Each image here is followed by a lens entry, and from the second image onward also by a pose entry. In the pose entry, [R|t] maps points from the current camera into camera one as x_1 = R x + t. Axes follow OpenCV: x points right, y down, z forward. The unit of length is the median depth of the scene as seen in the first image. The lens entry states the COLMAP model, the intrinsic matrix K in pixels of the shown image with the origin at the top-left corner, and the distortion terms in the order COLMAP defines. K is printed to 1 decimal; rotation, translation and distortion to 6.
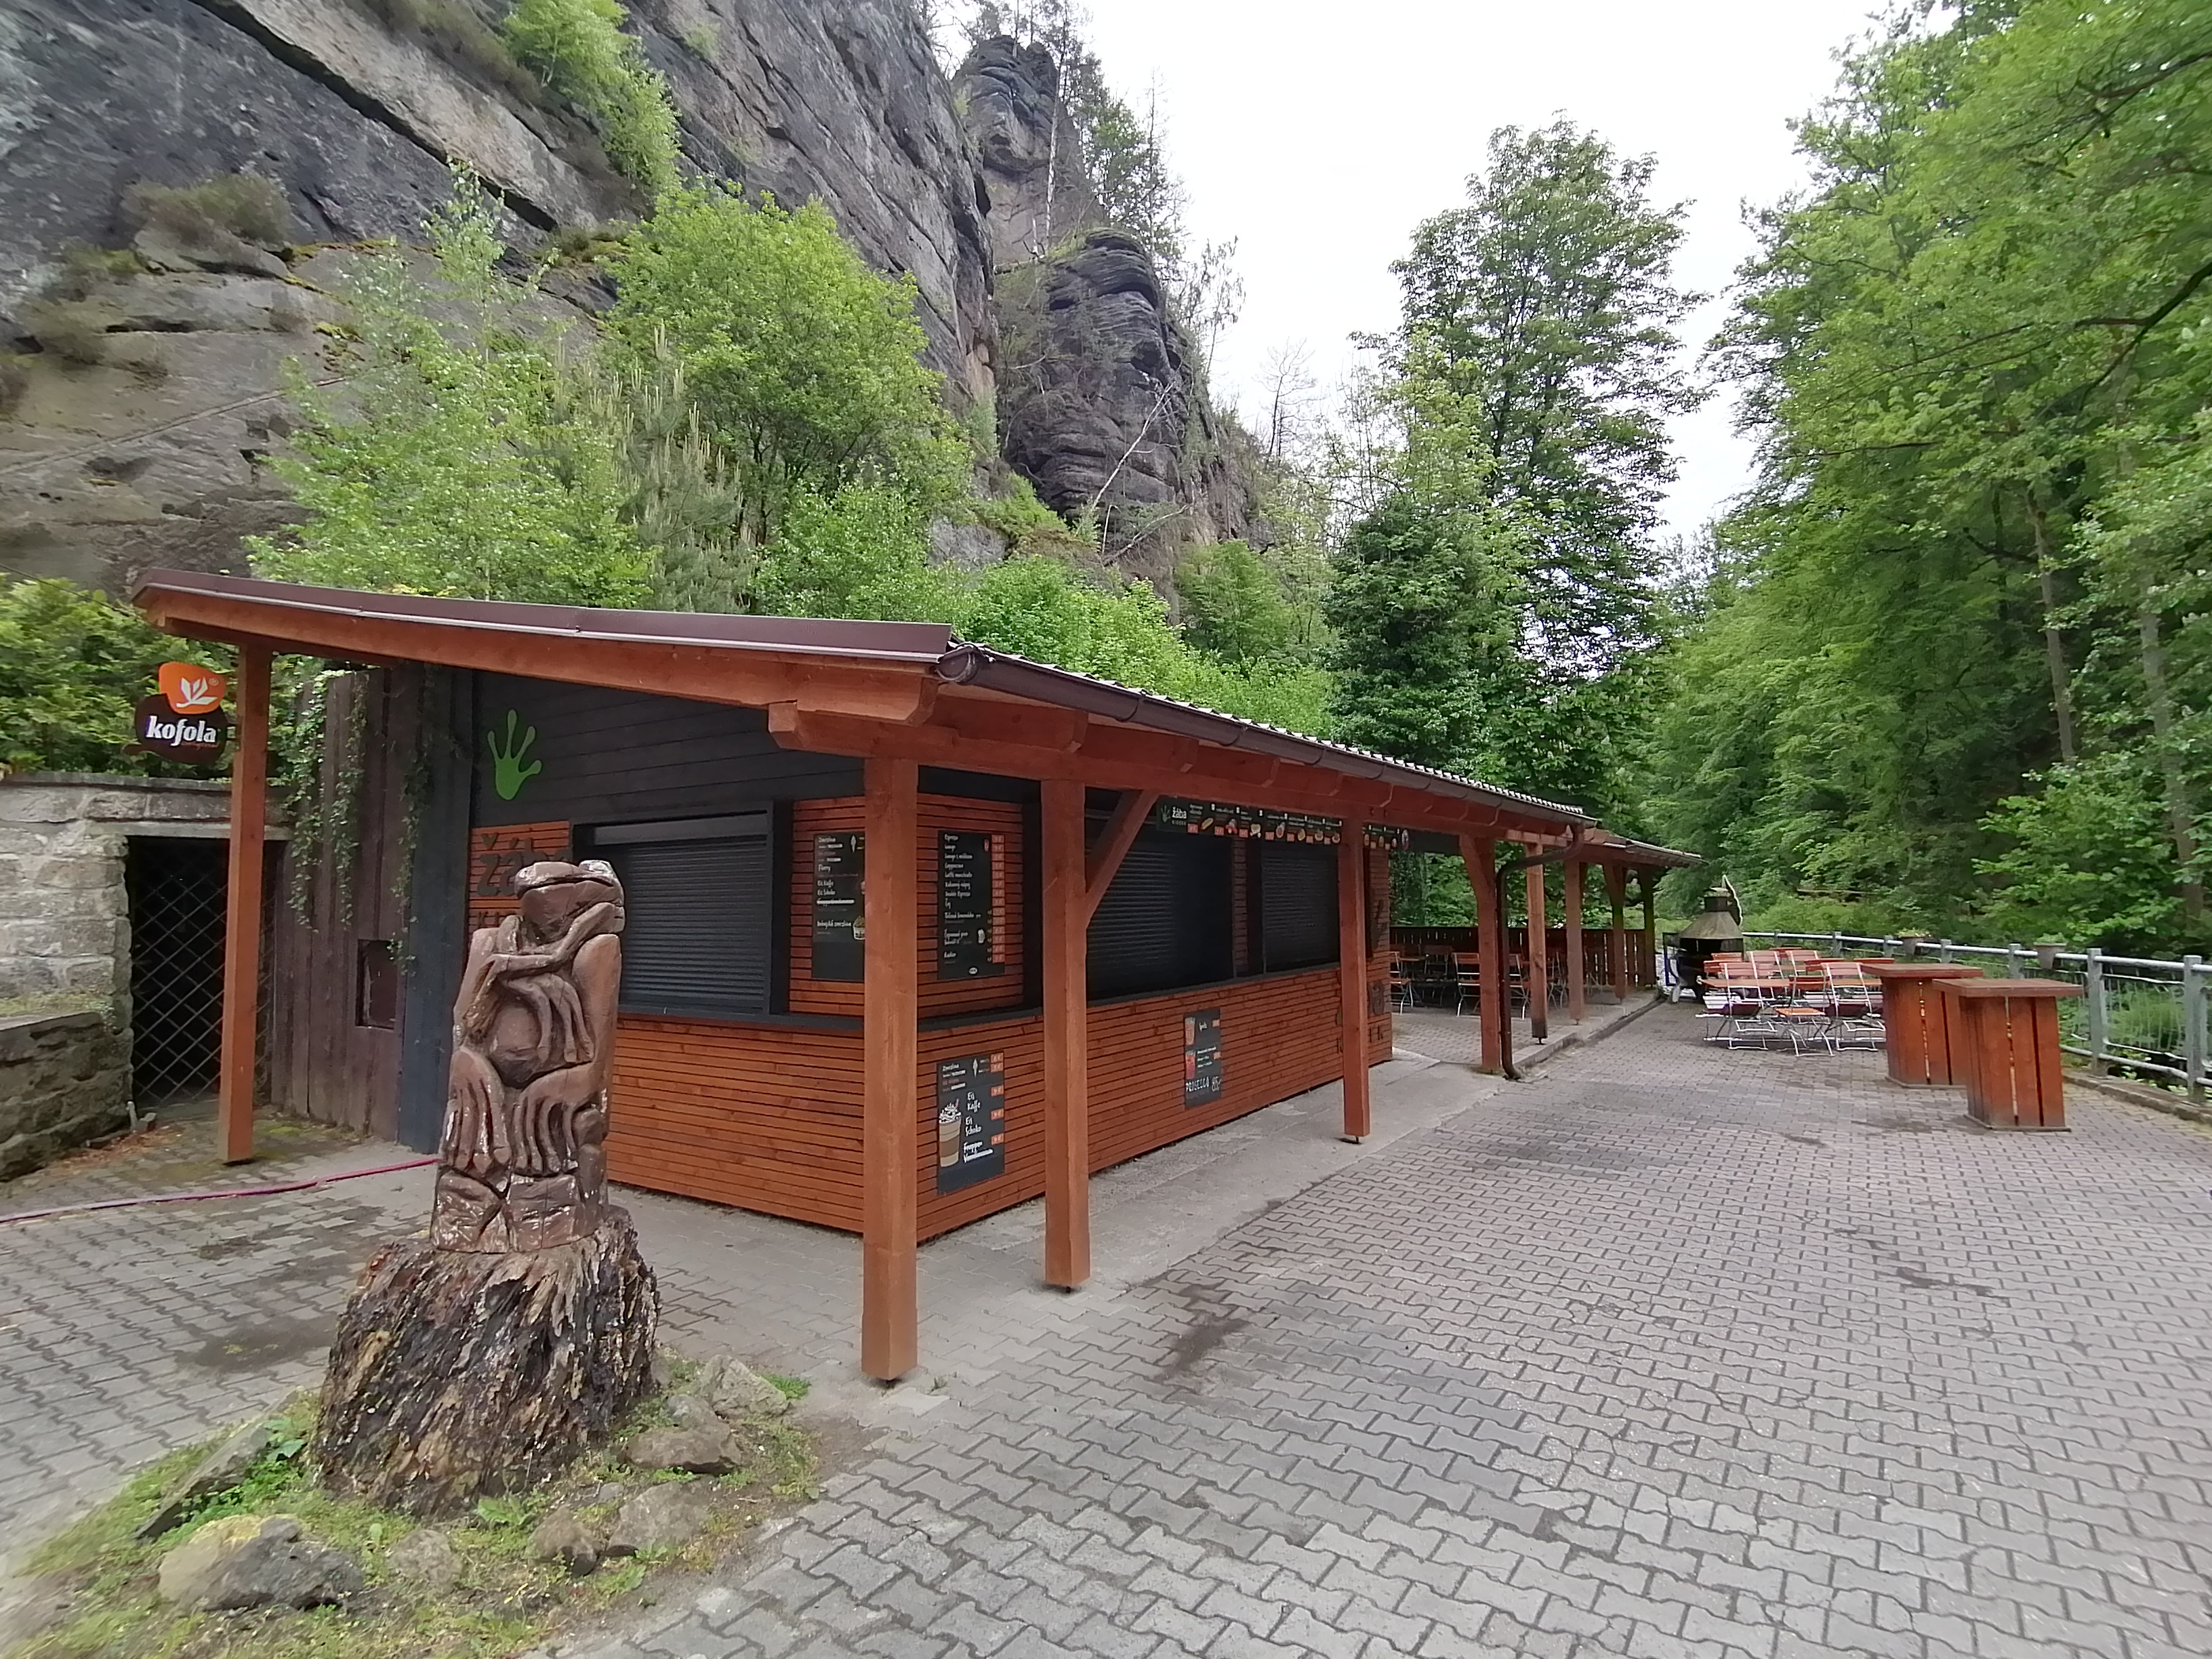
lens RADIAL K [[1098.0, 0, 1113.9], [0, 1098.0, 820.4], [0, 0, 1]] dist [0.030254, -0.021854]
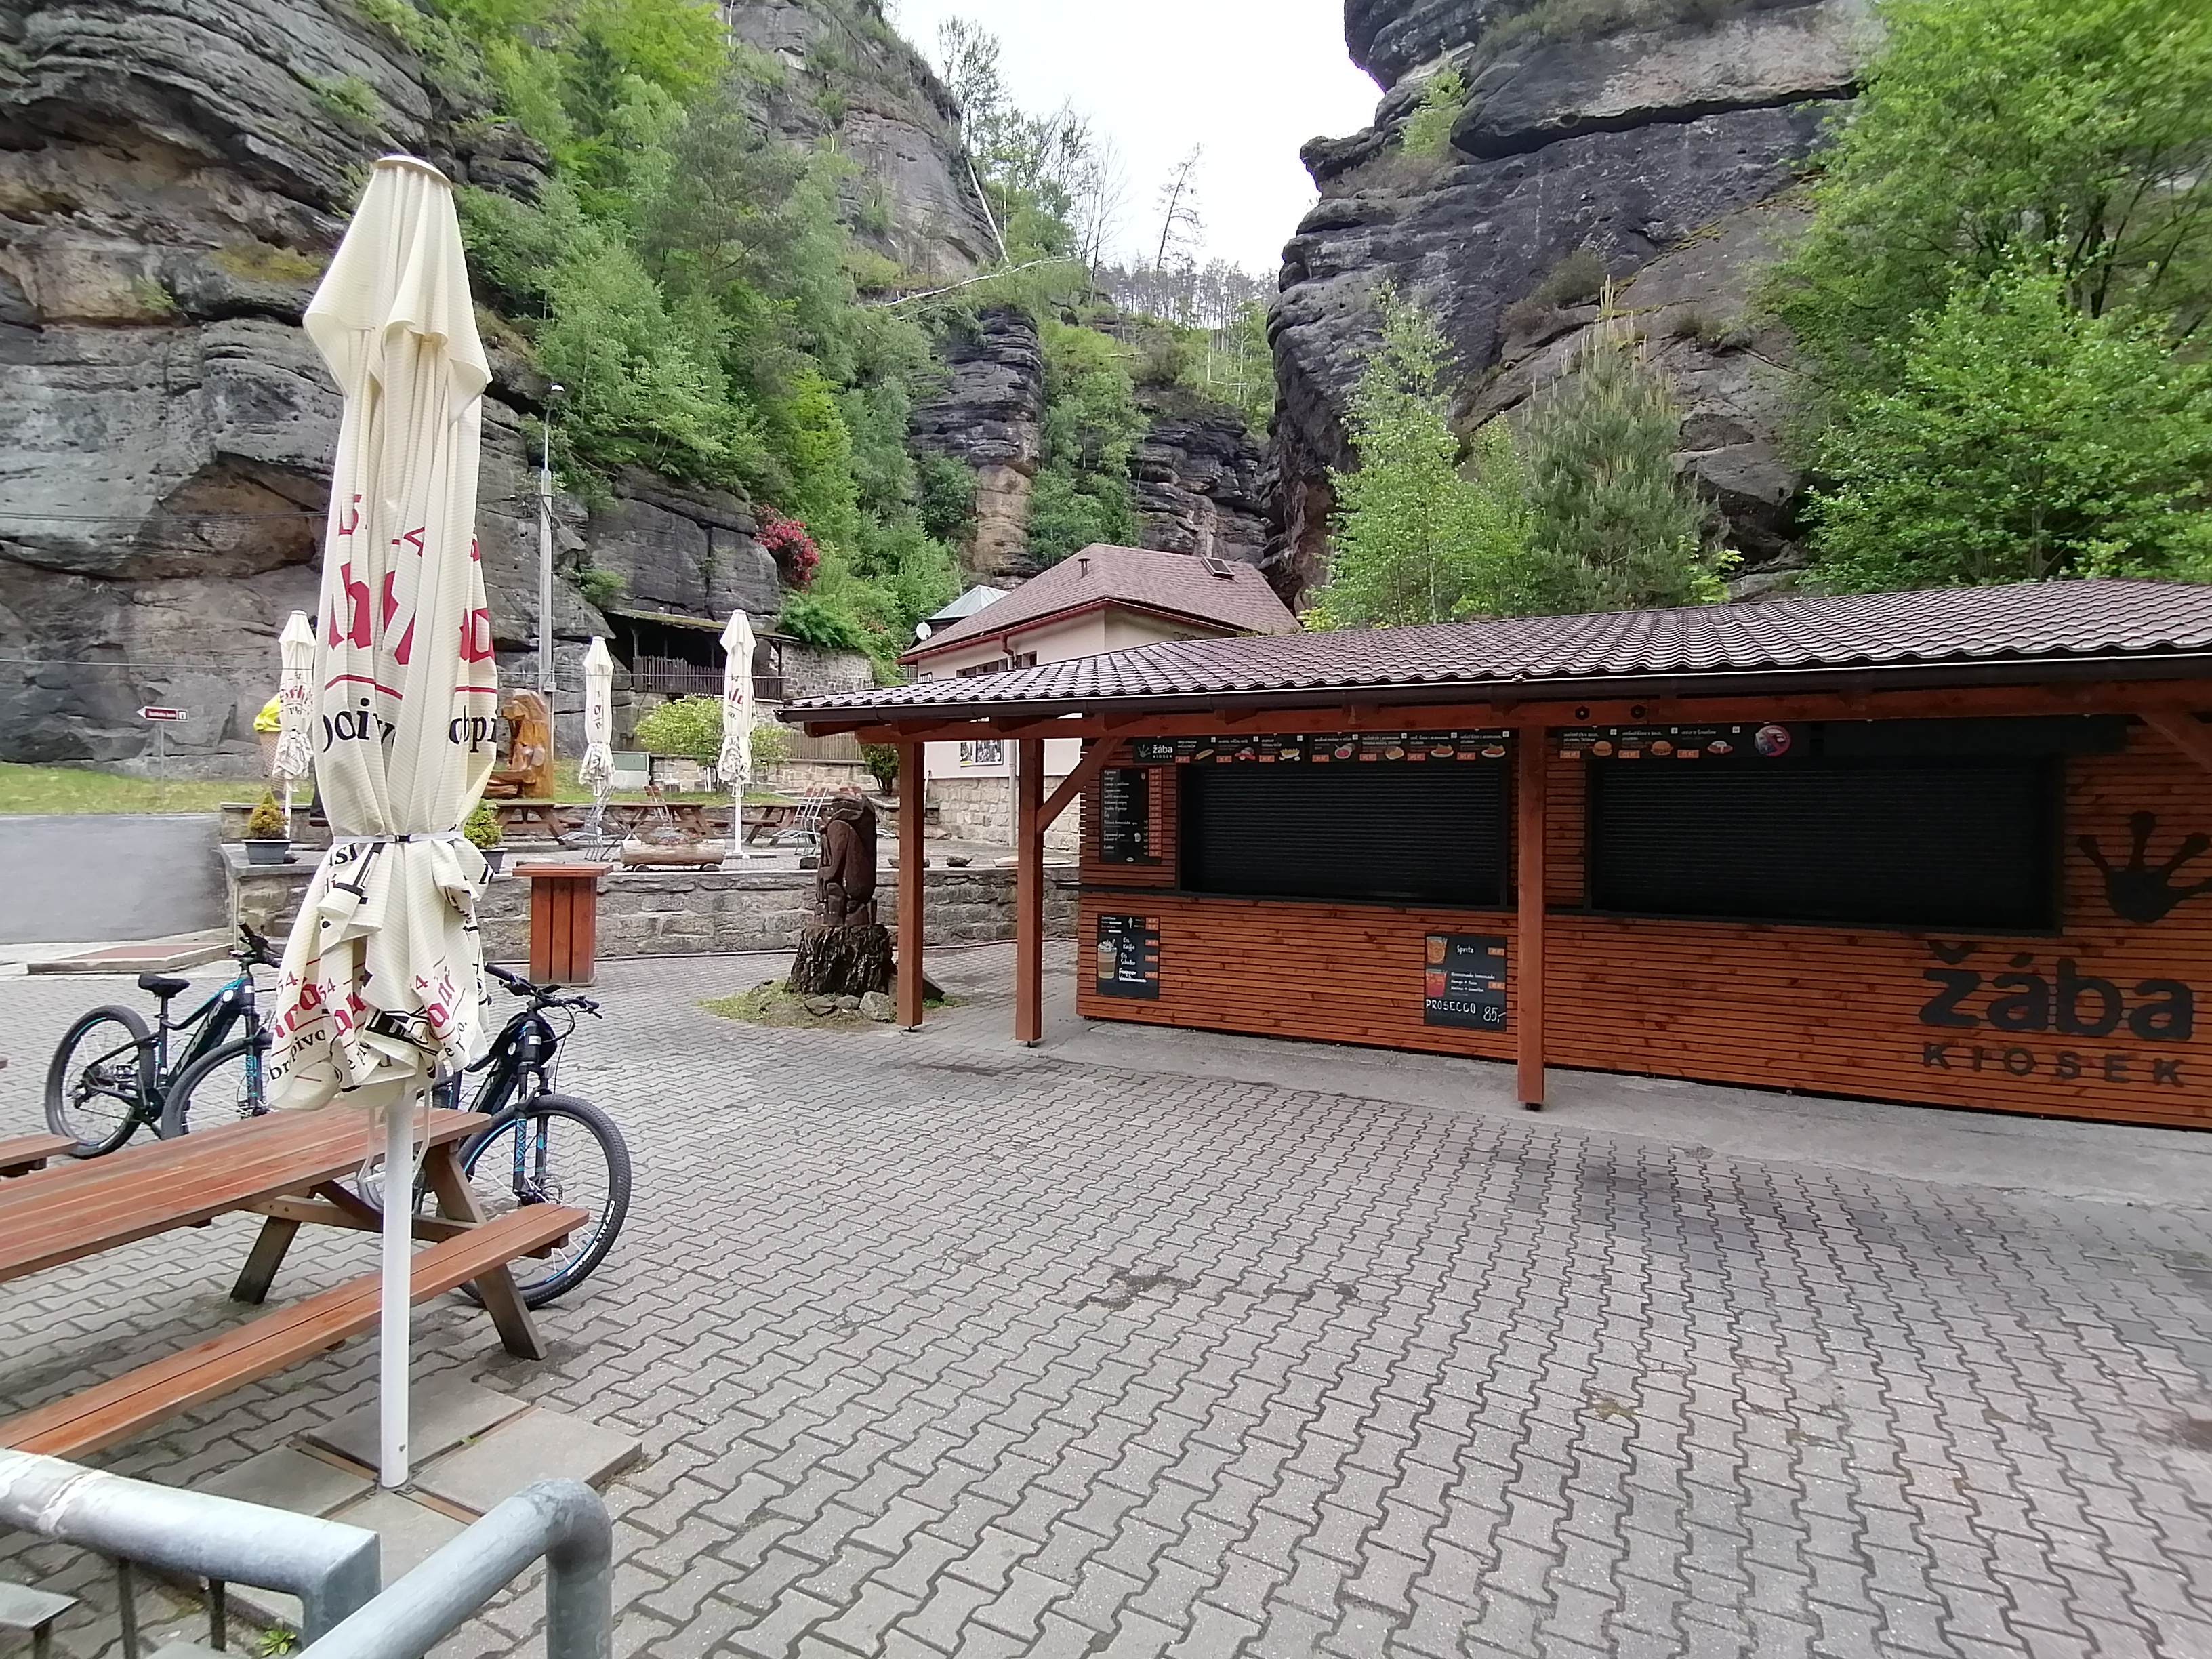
lens RADIAL K [[1098.0, 0, 1113.9], [0, 1098.0, 820.4], [0, 0, 1]] dist [0.030254, -0.021854]
pose [[0.126080, 0.023334, -0.991746, 0.396551], [0.057764, 0.997854, 0.030821, 0.010149], [0.990337, -0.061174, 0.124461, 0.229956]]
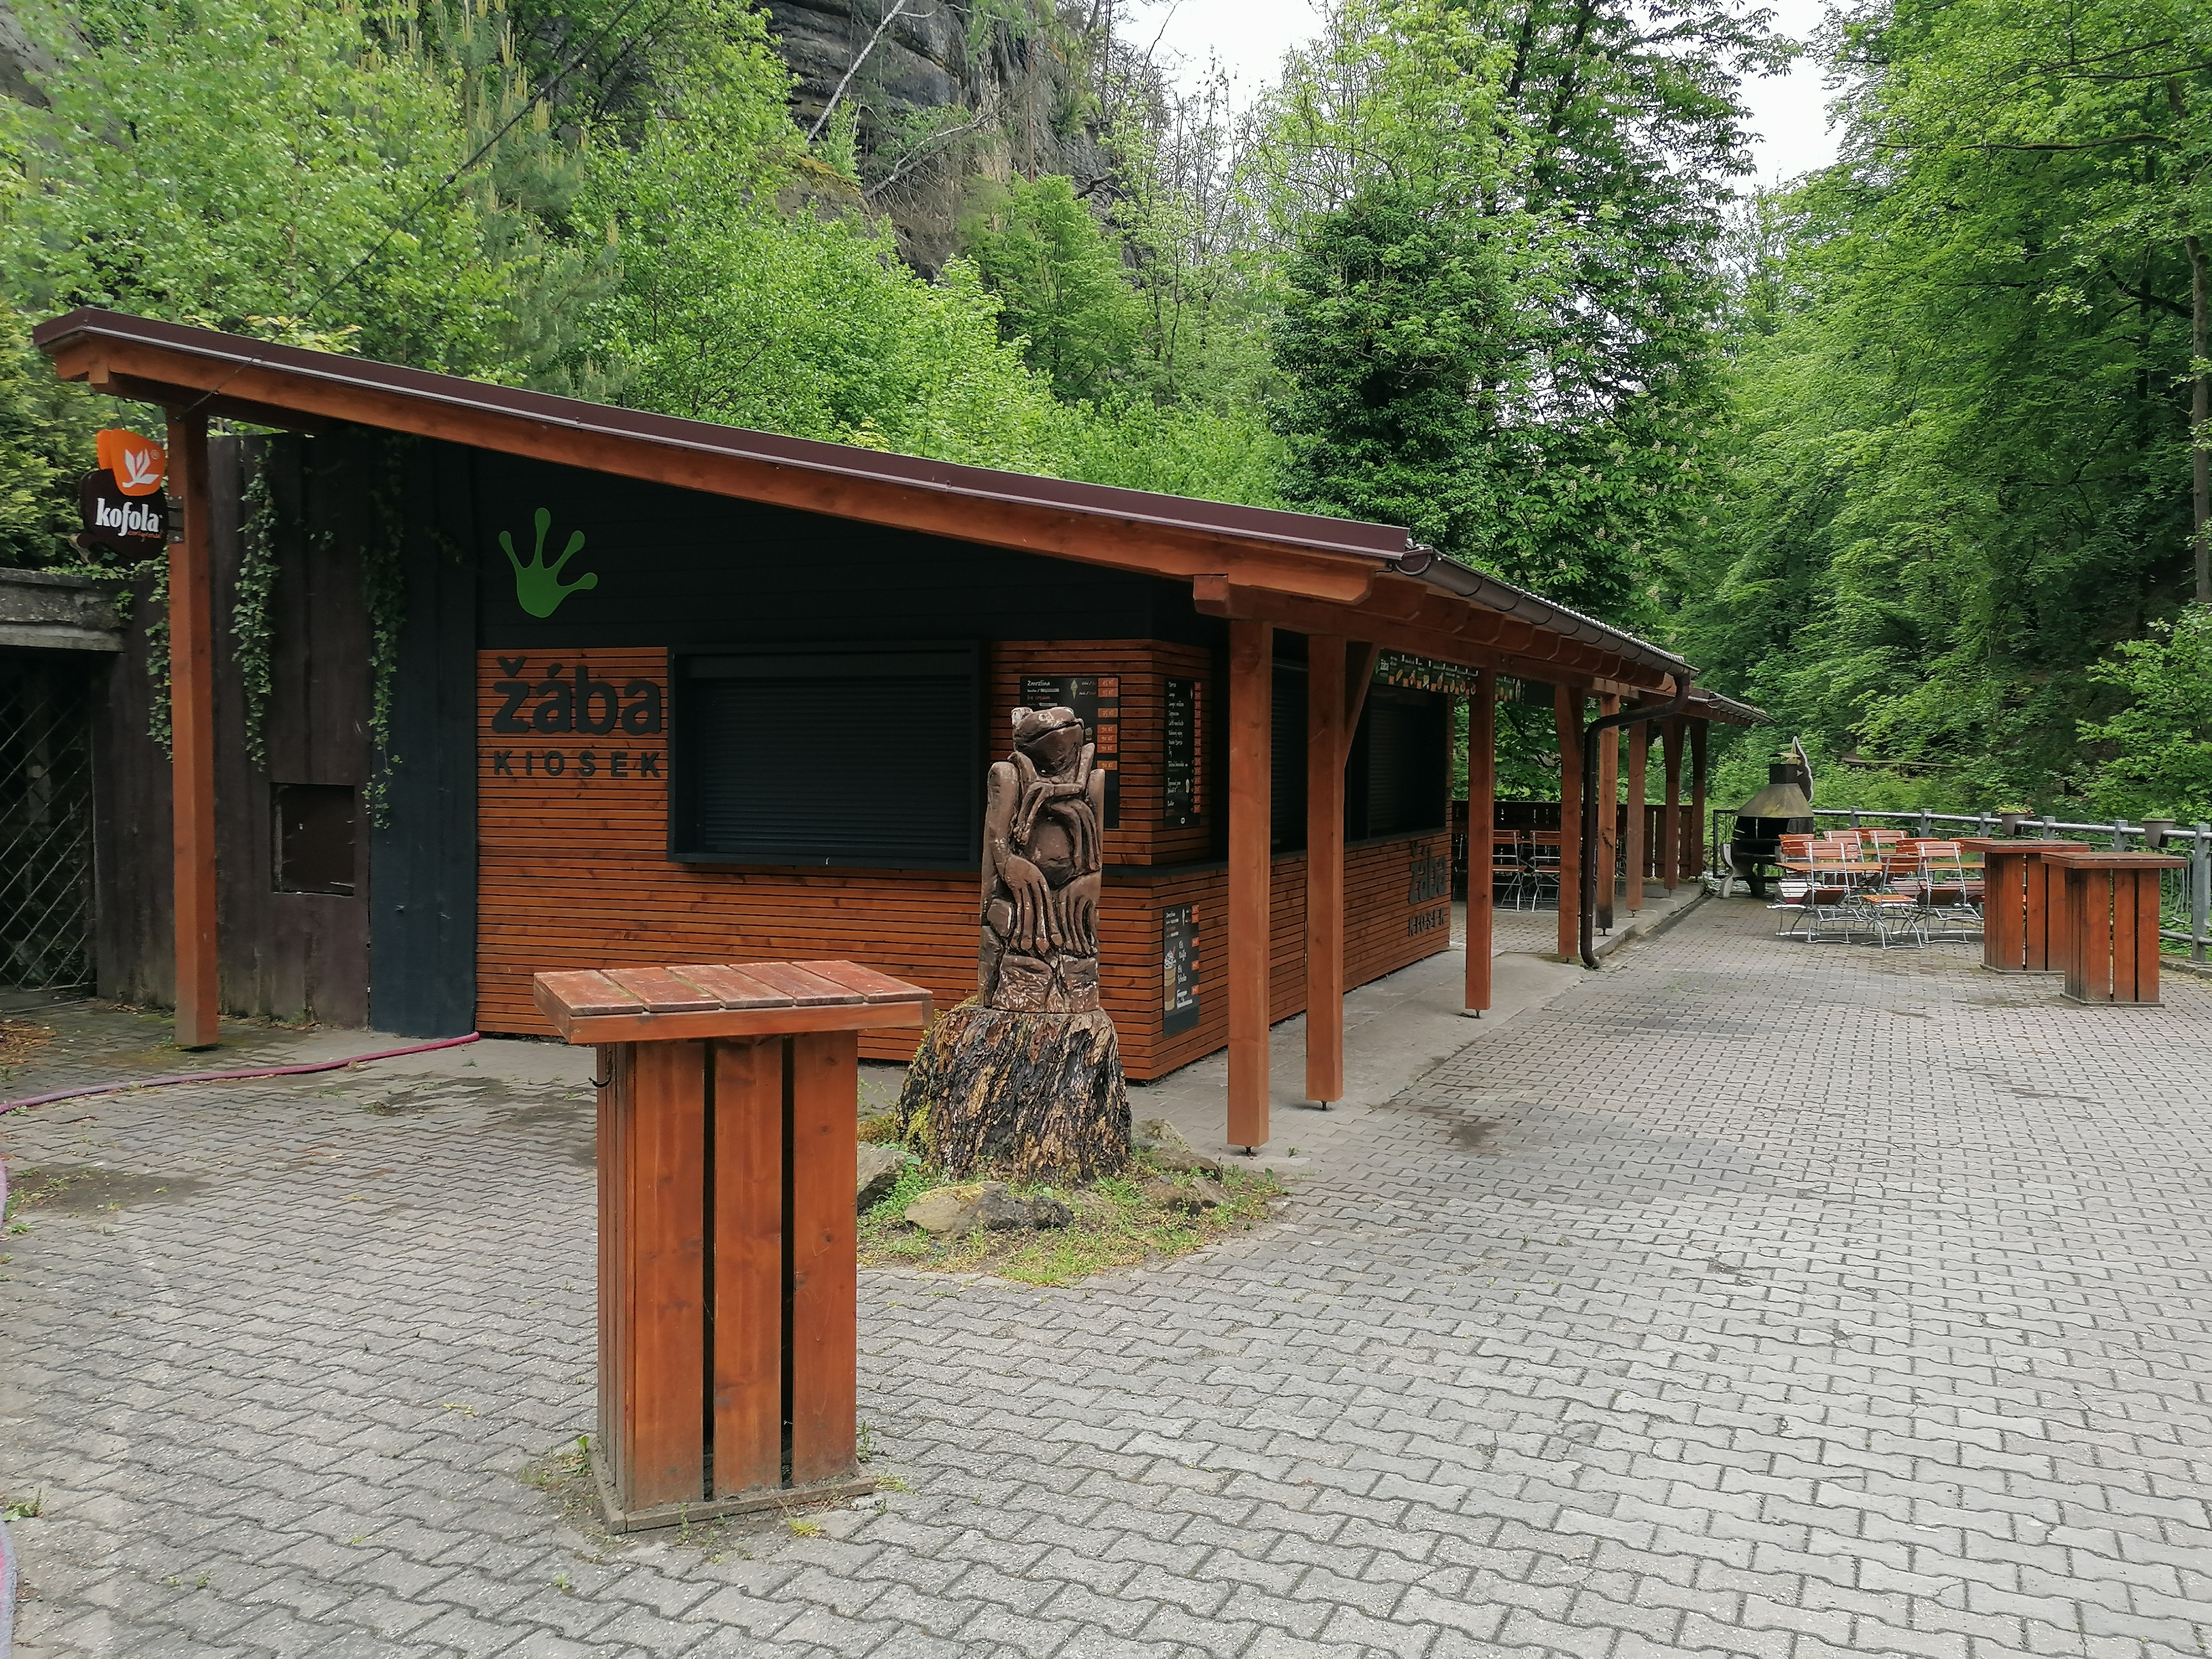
lens RADIAL K [[1848.4, 0, 1106.0], [0, 1848.4, 829.5], [0, 0, 1]] dist [0.126575, -0.172022]
pose [[0.981906, 0.010255, 0.189091, -0.148895], [-0.030566, 0.994022, 0.104814, -0.007831], [-0.186886, -0.108697, 0.976350, -0.177353]]
